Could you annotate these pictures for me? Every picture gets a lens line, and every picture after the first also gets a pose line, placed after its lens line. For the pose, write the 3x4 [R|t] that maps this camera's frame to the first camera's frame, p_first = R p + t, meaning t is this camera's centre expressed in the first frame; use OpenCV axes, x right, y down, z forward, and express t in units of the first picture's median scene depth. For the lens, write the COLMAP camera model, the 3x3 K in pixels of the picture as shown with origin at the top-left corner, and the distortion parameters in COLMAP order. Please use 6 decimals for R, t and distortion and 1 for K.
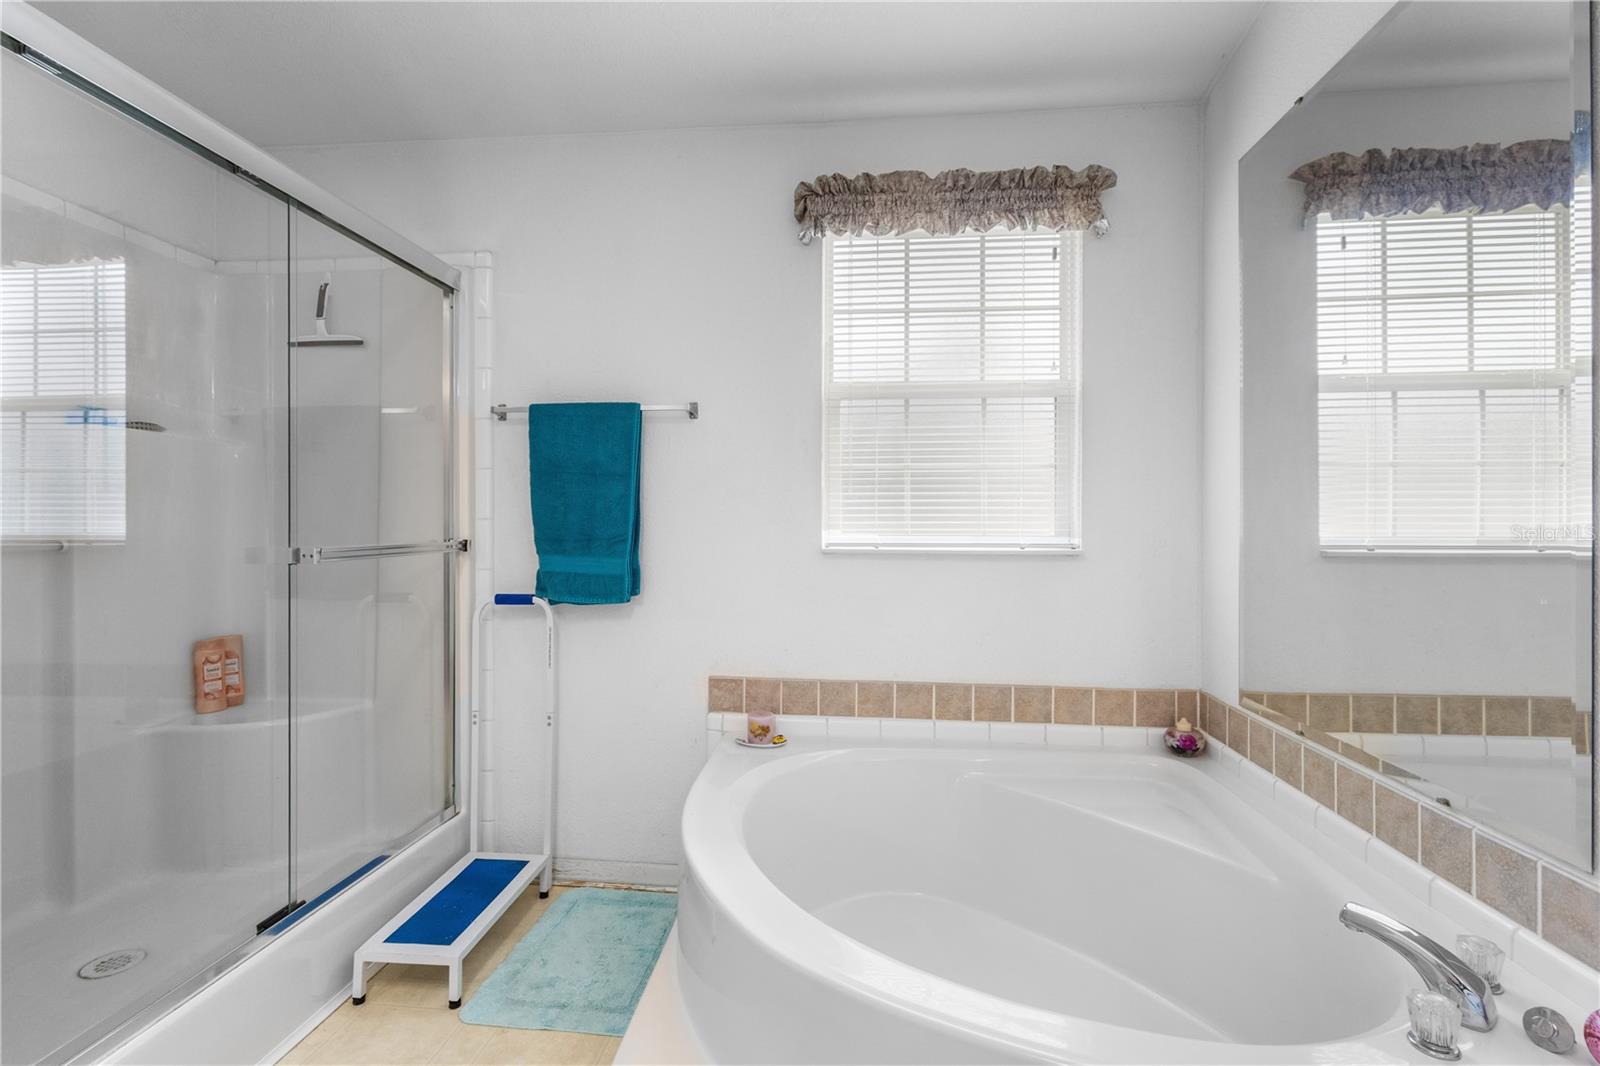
lens RADIAL K [[748.3, 0, 793.1], [0, 748.3, 527.0], [0, 0, 1]] dist [0.005777, 0.000939]
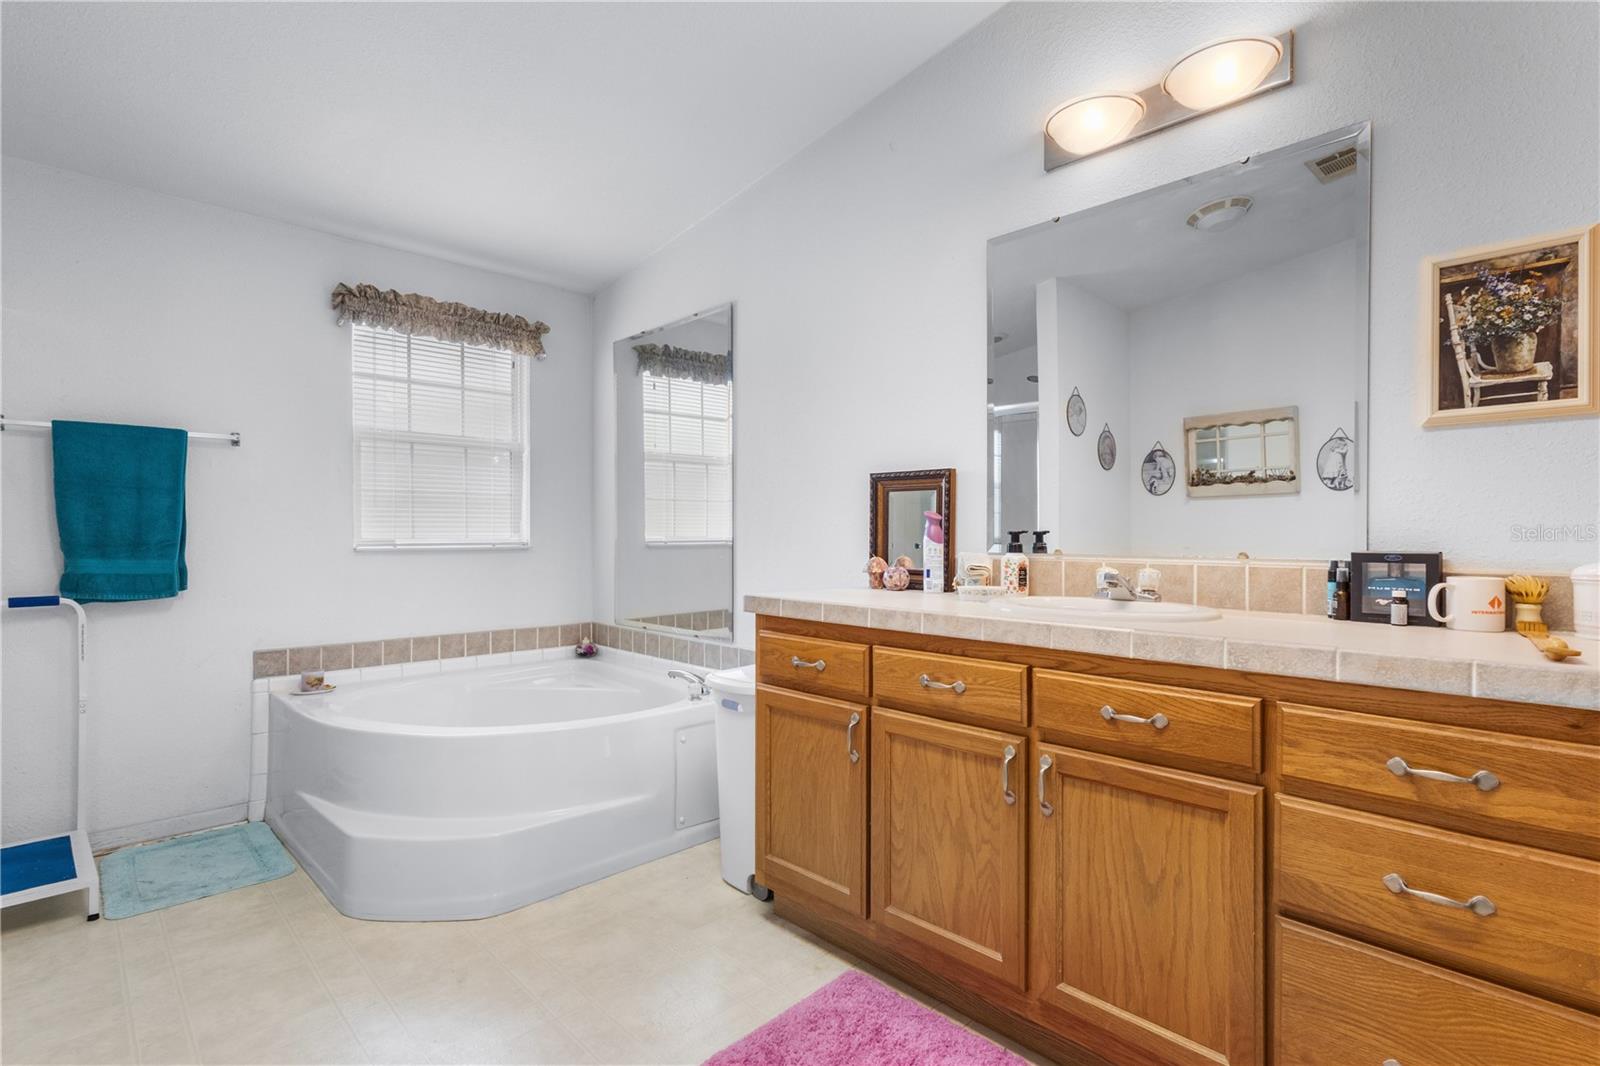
lens RADIAL K [[758.6, 0, 805.6], [0, 758.6, 538.4], [0, 0, 1]] dist [0.002169, 0.000545]
pose [[0.645910, -0.009414, 0.763356, -0.509901], [0.001309, 0.999936, 0.011223, -0.003927], [-0.763413, -0.006250, 0.645881, -0.562845]]
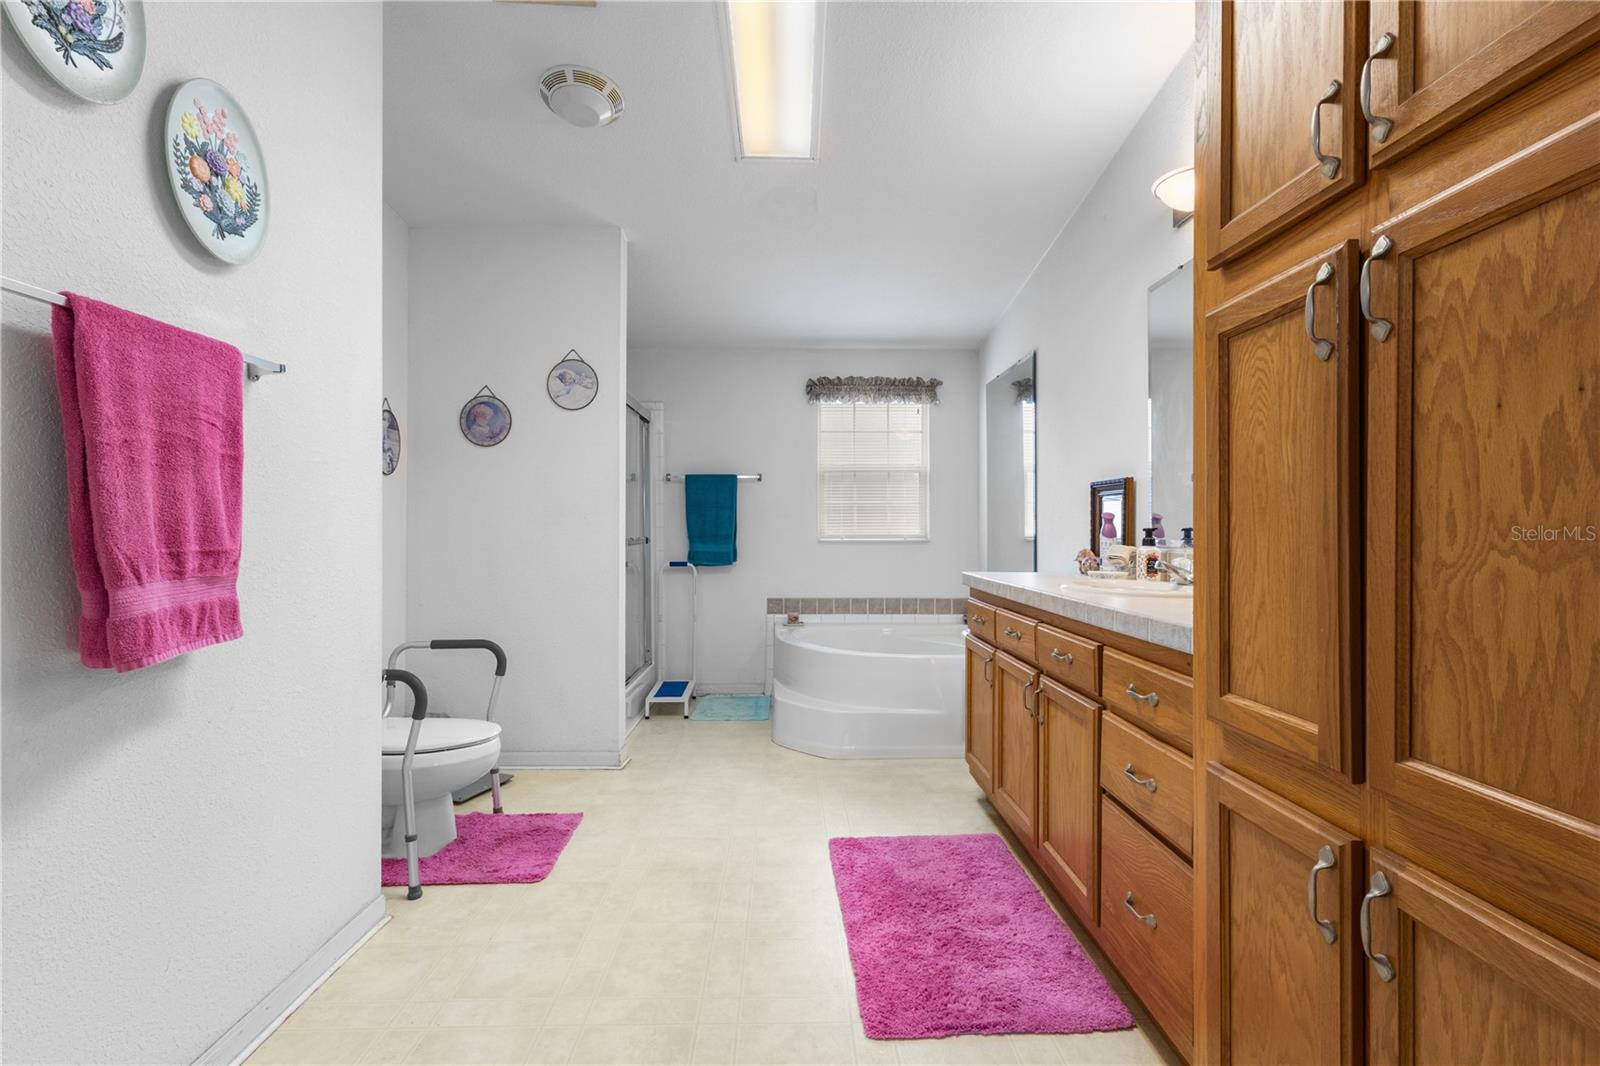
lens RADIAL K [[723.7, 0, 800.0], [0, 723.7, 533.0], [0, 0, 1]] dist [0.000268, 0.000120]
pose [[0.993467, -0.005513, 0.113989, -0.271419], [0.004928, 0.999973, 0.005412, -0.003359], [-0.114015, -0.004815, 0.993467, -1.183920]]
